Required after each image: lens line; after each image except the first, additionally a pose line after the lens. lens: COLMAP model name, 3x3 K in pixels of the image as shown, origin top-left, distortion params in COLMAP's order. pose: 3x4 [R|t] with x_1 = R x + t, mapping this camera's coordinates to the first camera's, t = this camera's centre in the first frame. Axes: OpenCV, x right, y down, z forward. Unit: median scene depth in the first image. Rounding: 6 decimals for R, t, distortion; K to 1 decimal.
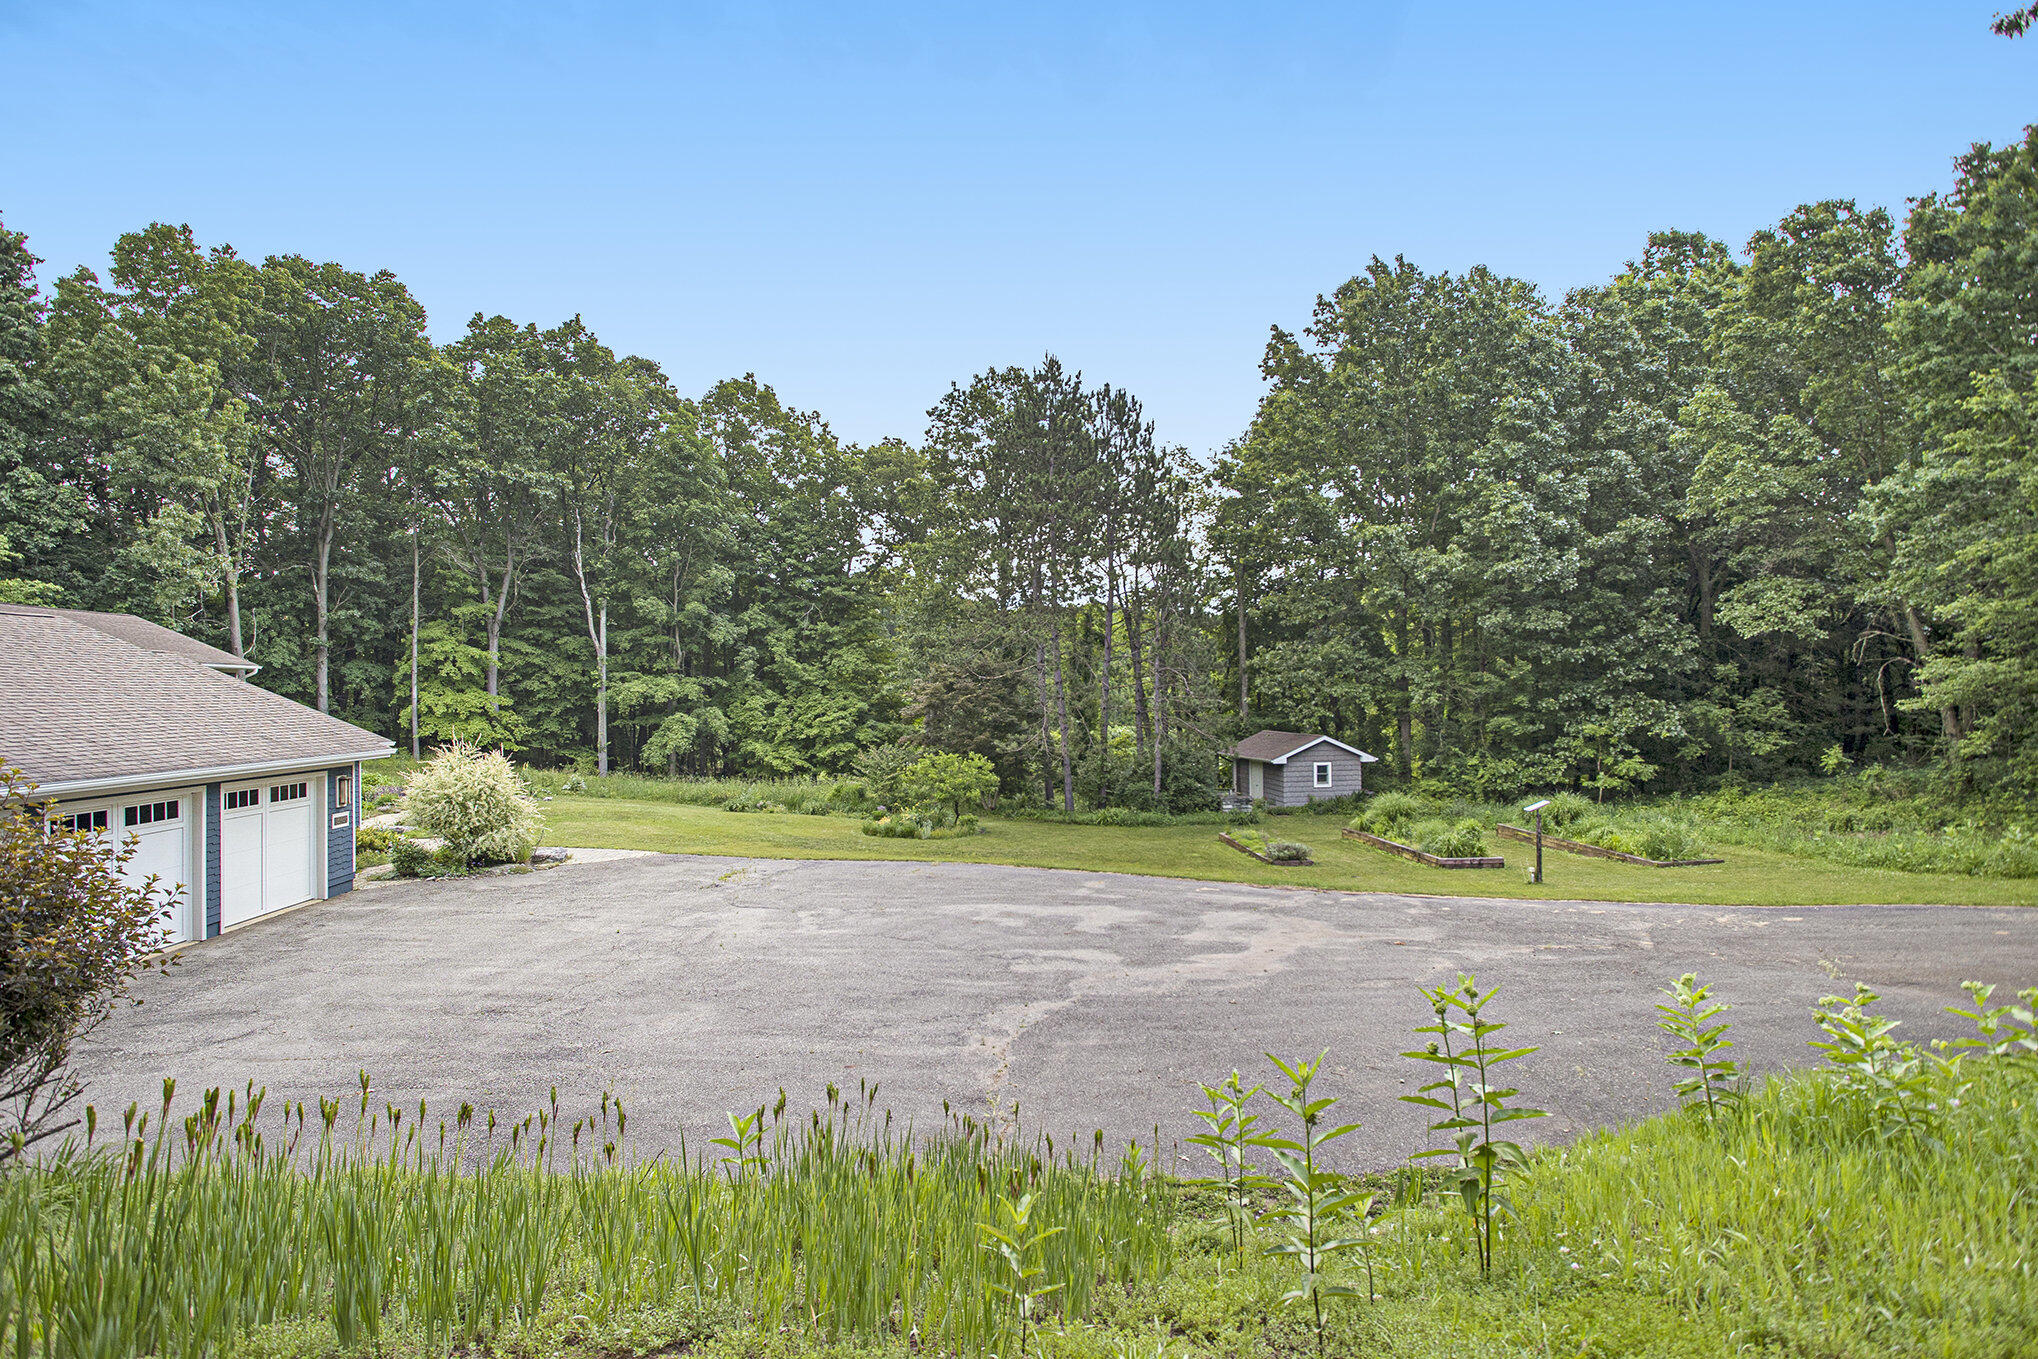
lens RADIAL K [[1059.8, 0, 1019.0], [0, 1059.8, 679.5], [0, 0, 1]] dist [-0.043095, 0.030555]
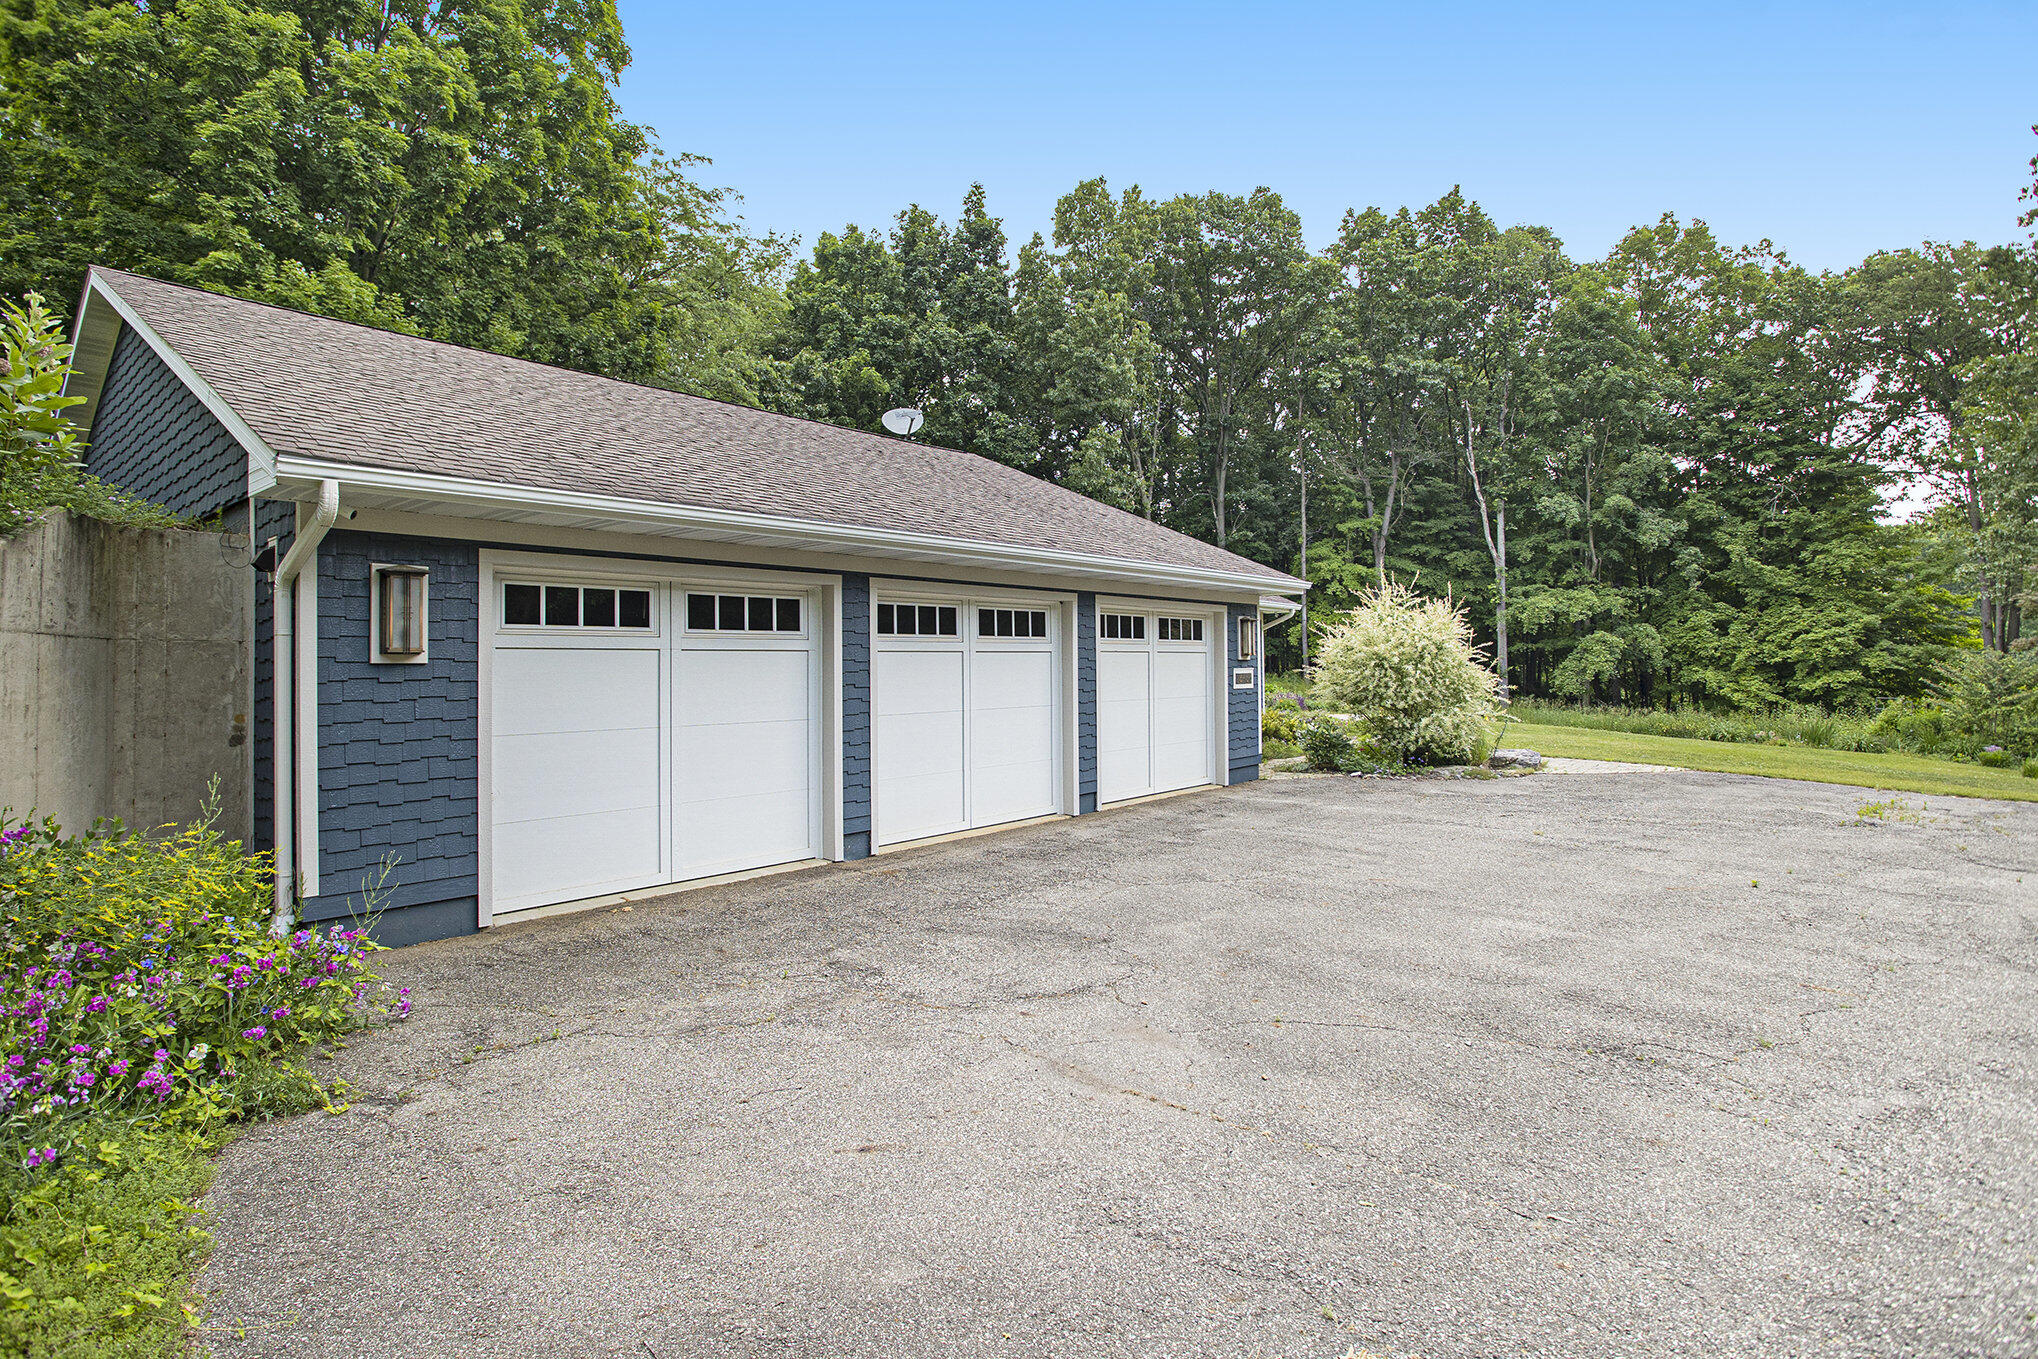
lens RADIAL K [[1019.9, 0, 1014.8], [0, 1019.9, 647.7], [0, 0, 1]] dist [-0.040423, 0.001010]
pose [[0.703899, -0.016935, -0.710098, -0.091350], [0.019947, 0.999793, -0.004070, 0.039582], [0.710020, -0.011300, 0.704091, 0.138110]]
